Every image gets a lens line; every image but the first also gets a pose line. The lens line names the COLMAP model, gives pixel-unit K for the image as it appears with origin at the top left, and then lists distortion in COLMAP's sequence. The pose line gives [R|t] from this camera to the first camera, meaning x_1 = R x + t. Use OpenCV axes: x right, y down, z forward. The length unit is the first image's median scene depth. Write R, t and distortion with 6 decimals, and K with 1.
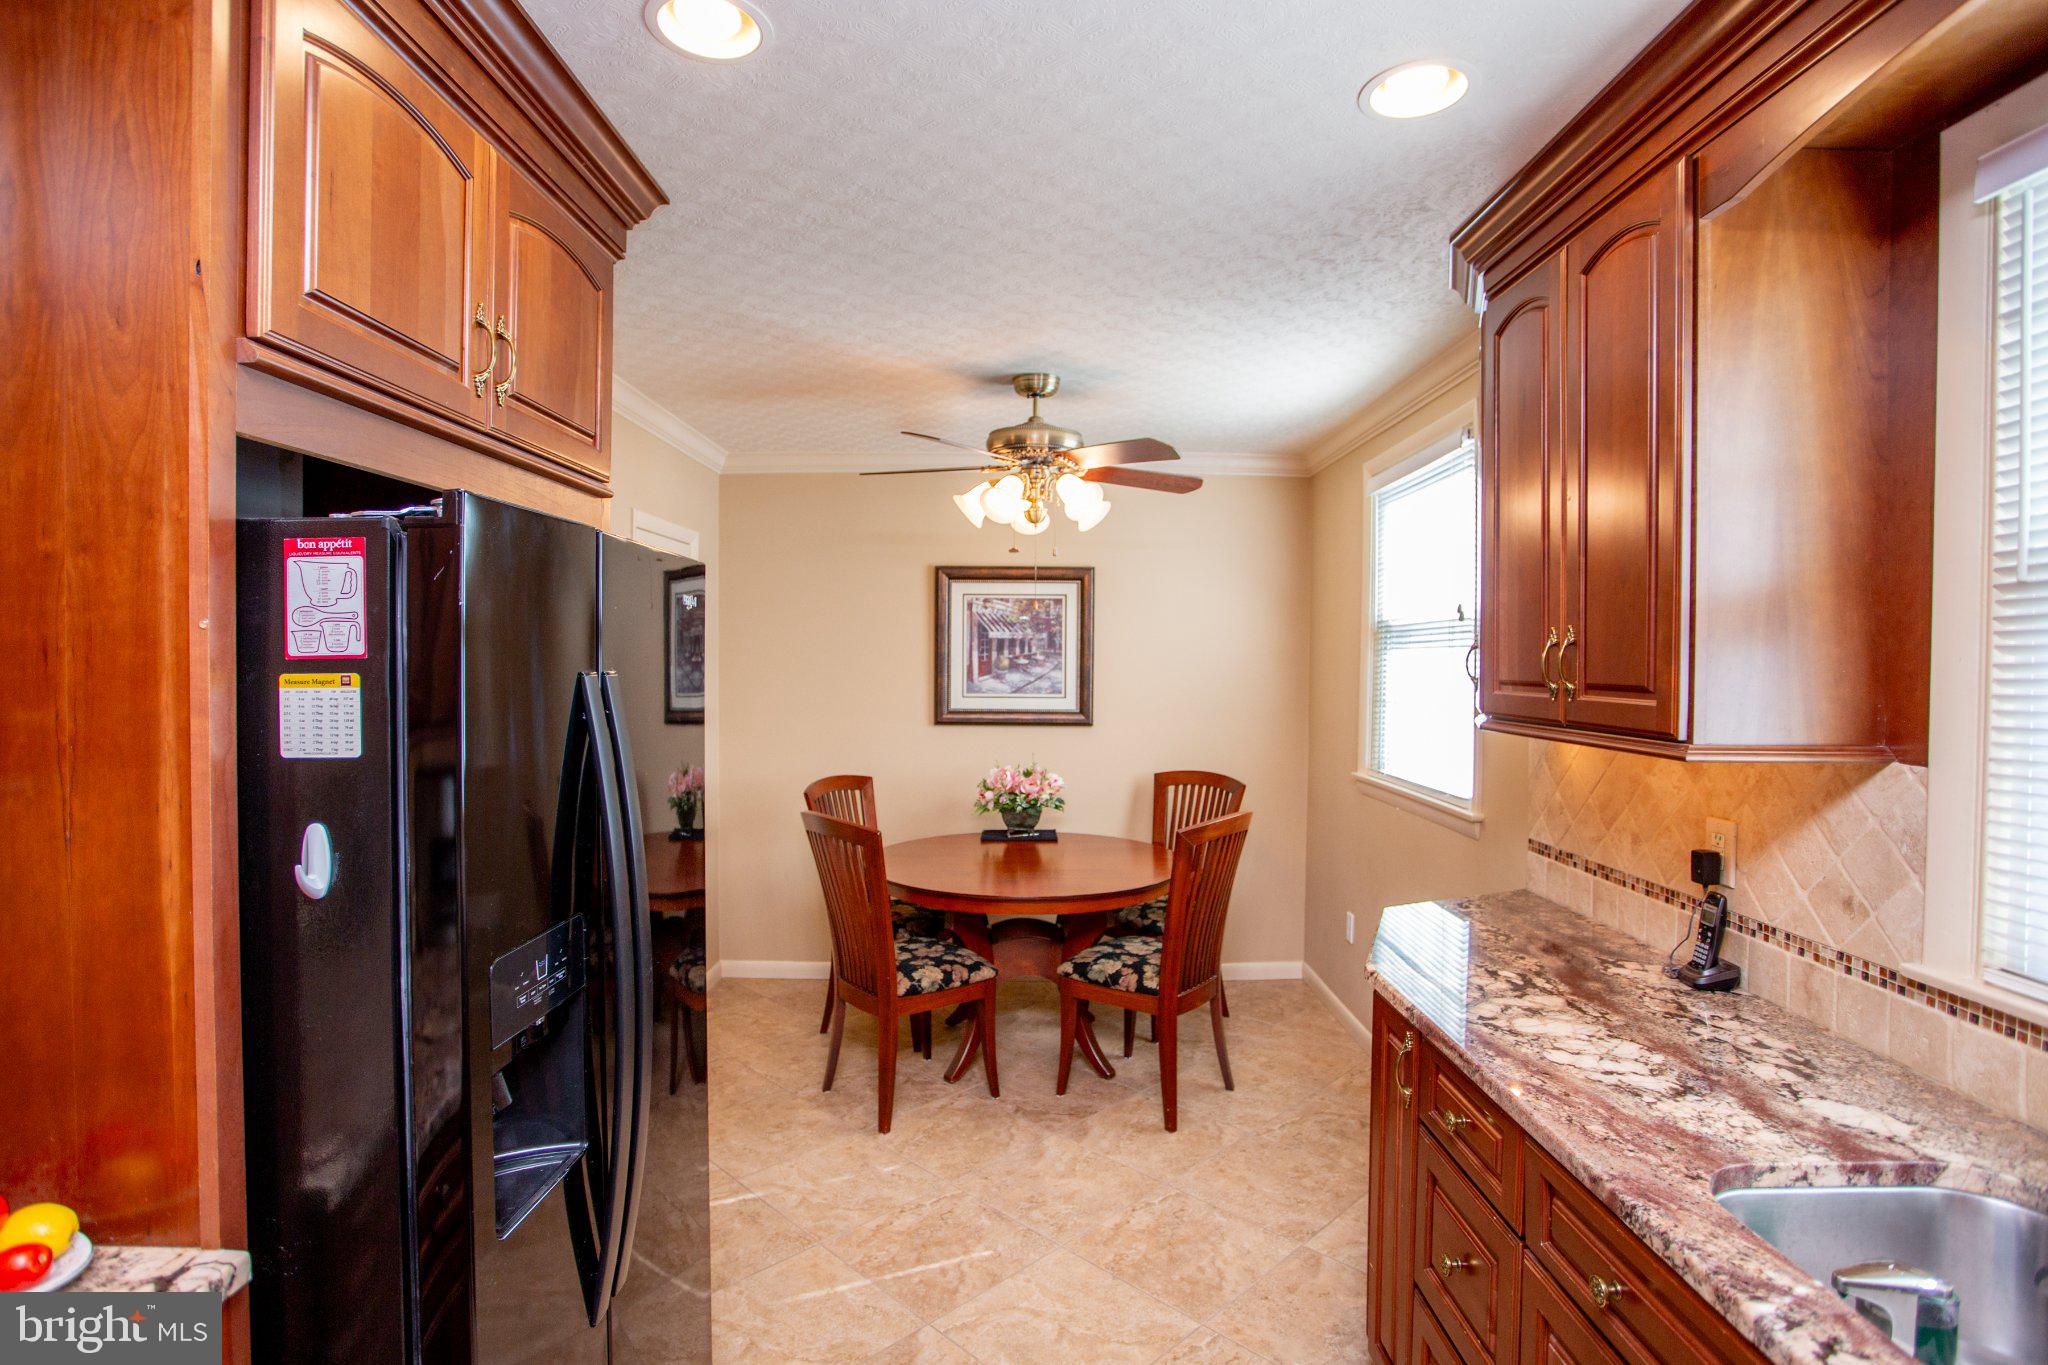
lens RADIAL K [[1007.5, 0, 1007.8], [0, 1007.5, 673.2], [0, 0, 1]] dist [-0.075143, 0.029255]
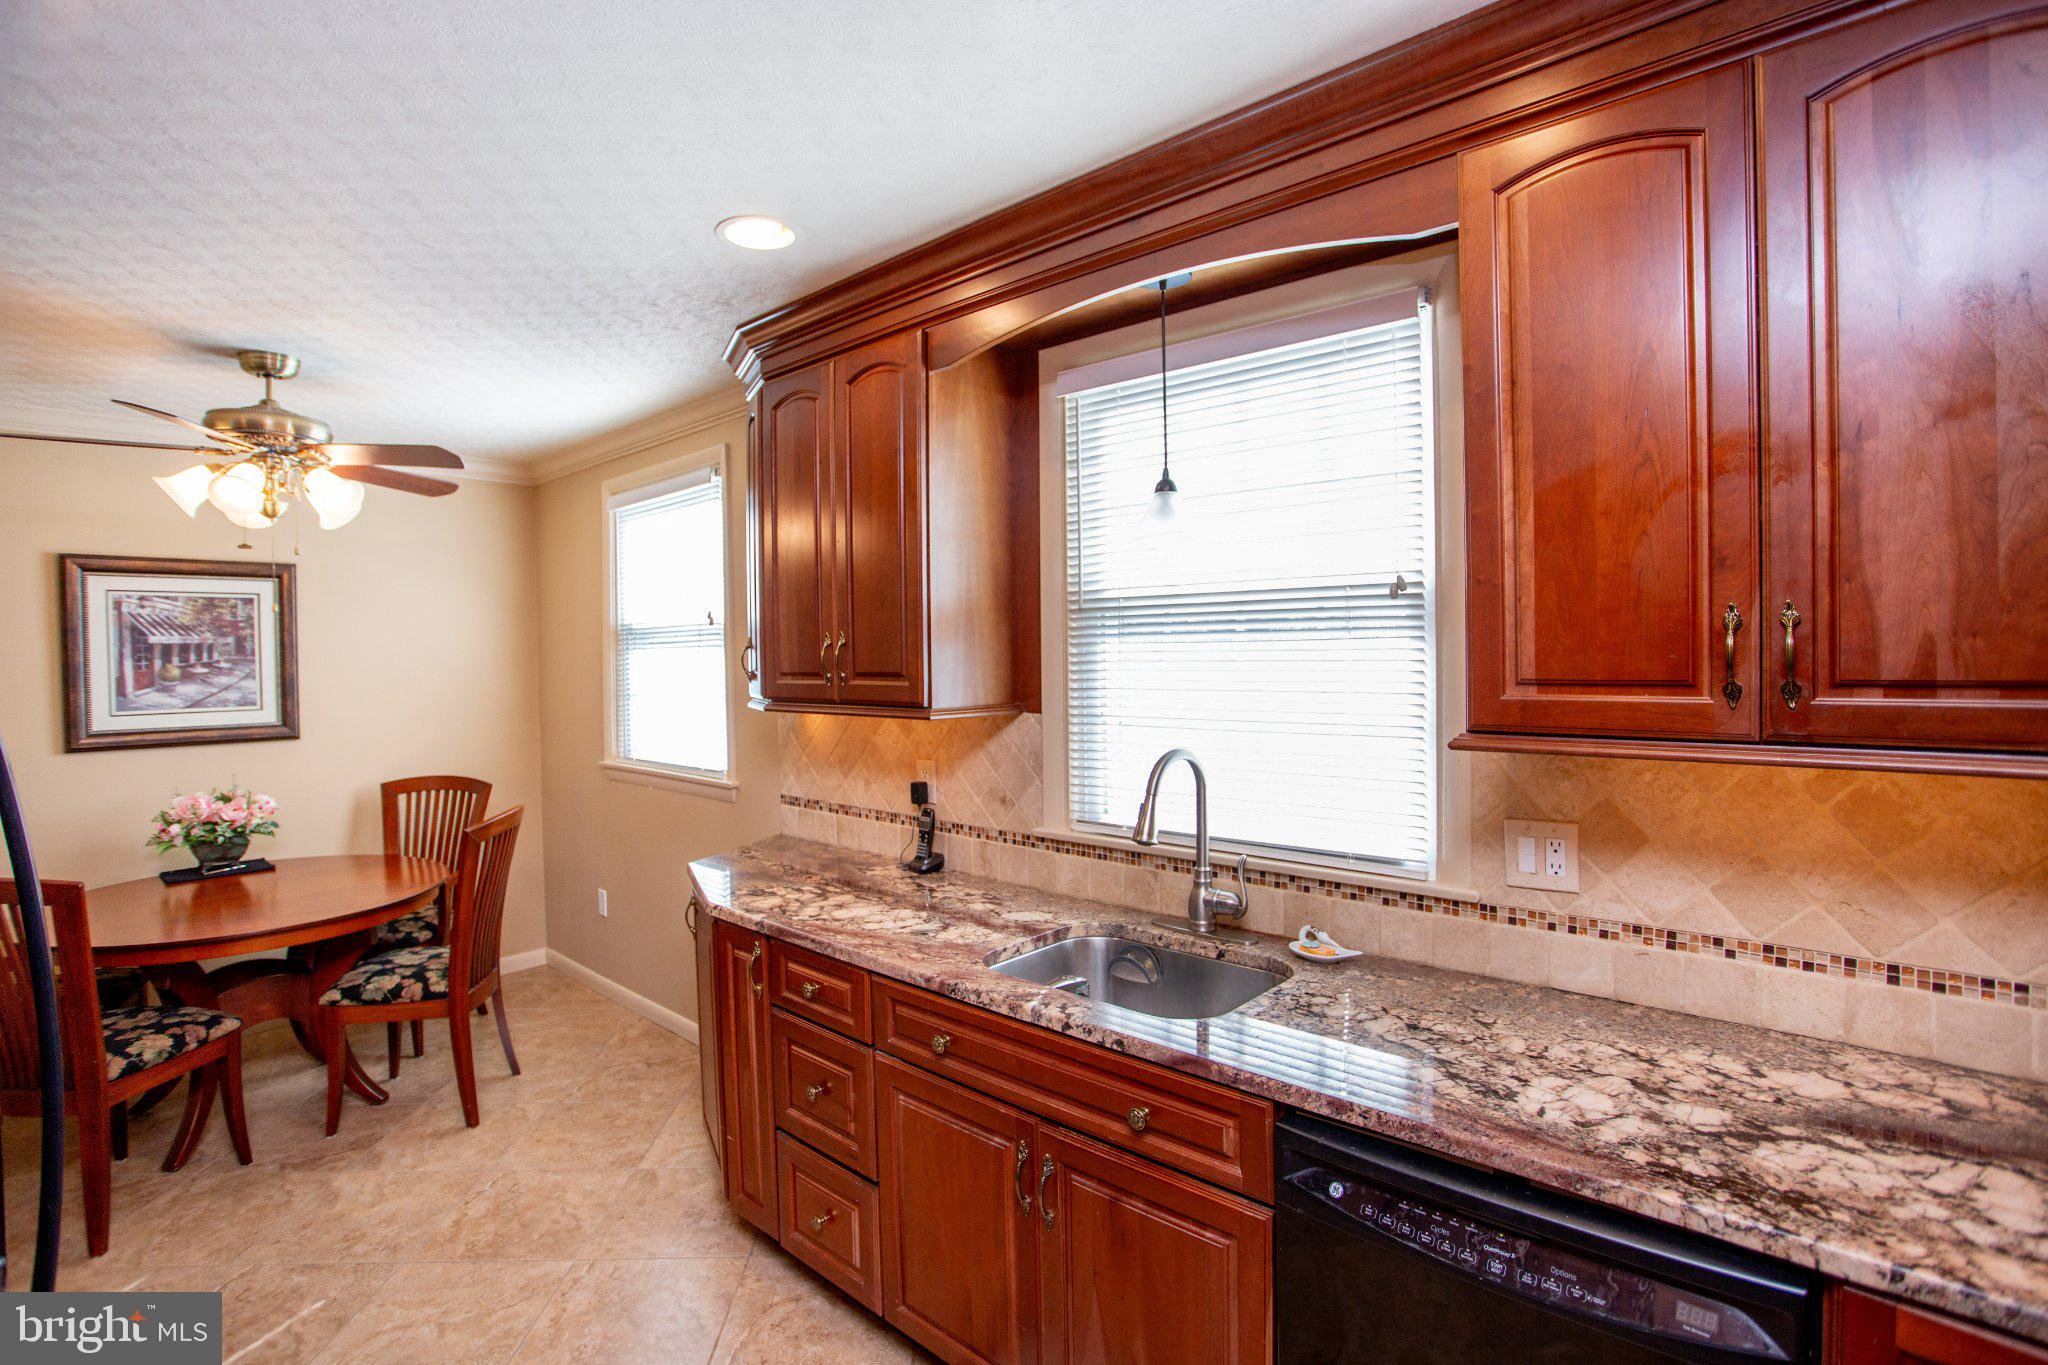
lens RADIAL K [[1007.5, 0, 984.6], [0, 1007.5, 672.0], [0, 0, 1]] dist [-0.075143, 0.029255]
pose [[0.687850, -0.032809, 0.725111, -0.176090], [0.030981, 0.999395, 0.015831, -0.003656], [-0.725191, 0.011575, 0.688450, -0.072418]]
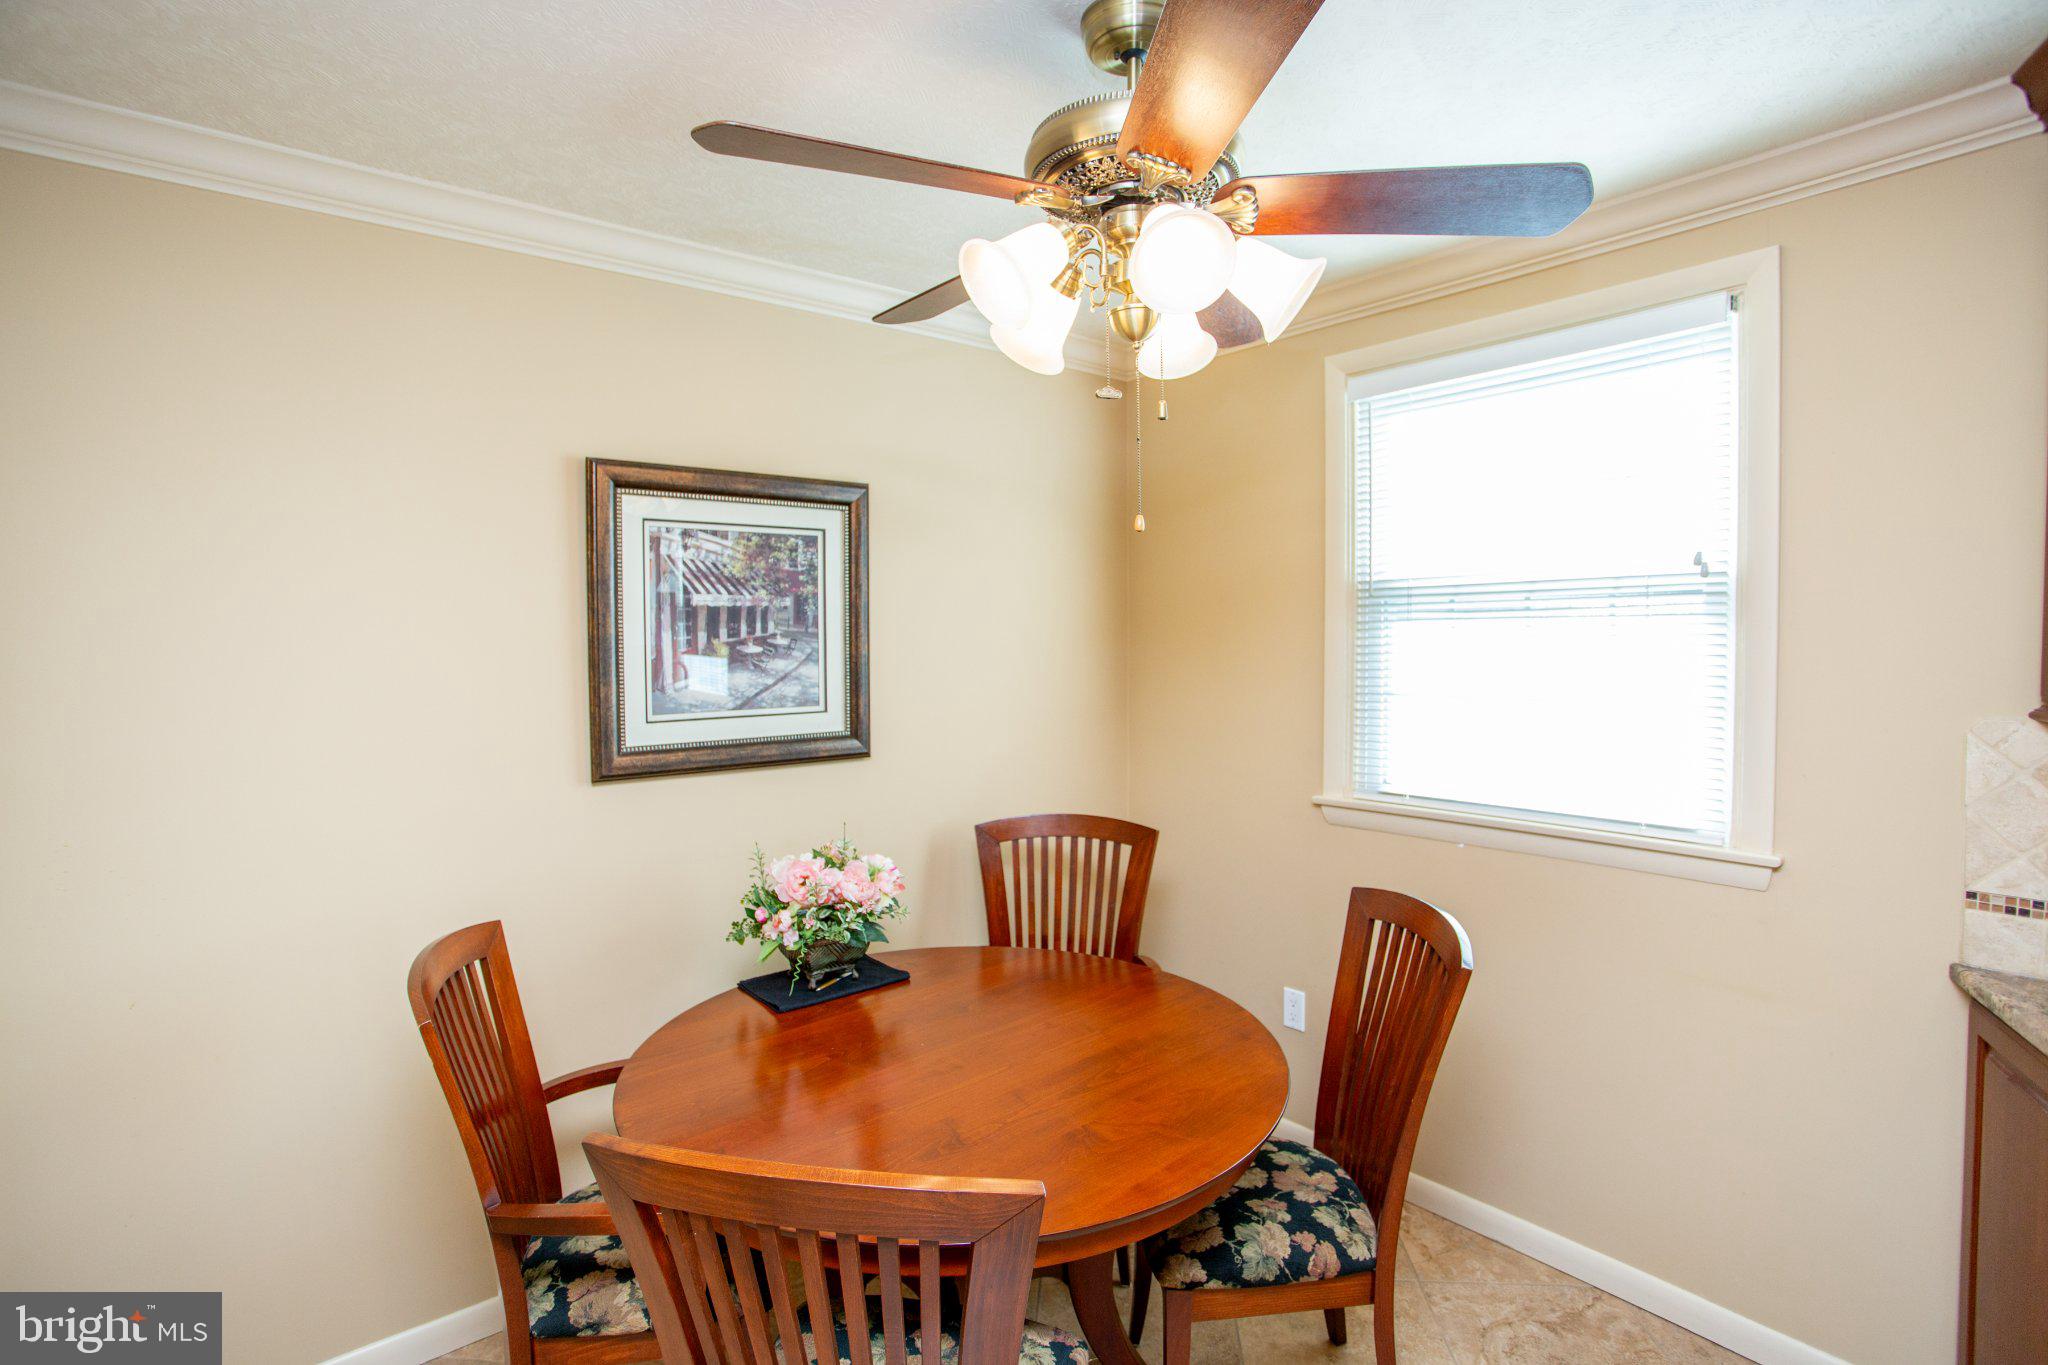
lens RADIAL K [[1007.5, 0, 1010.9], [0, 1007.5, 673.8], [0, 0, 1]] dist [-0.075143, 0.029255]
pose [[0.774199, -0.035459, 0.631949, -0.306537], [0.024762, 0.999362, 0.025740, -0.012457], [-0.632458, -0.004279, 0.774583, 0.694973]]
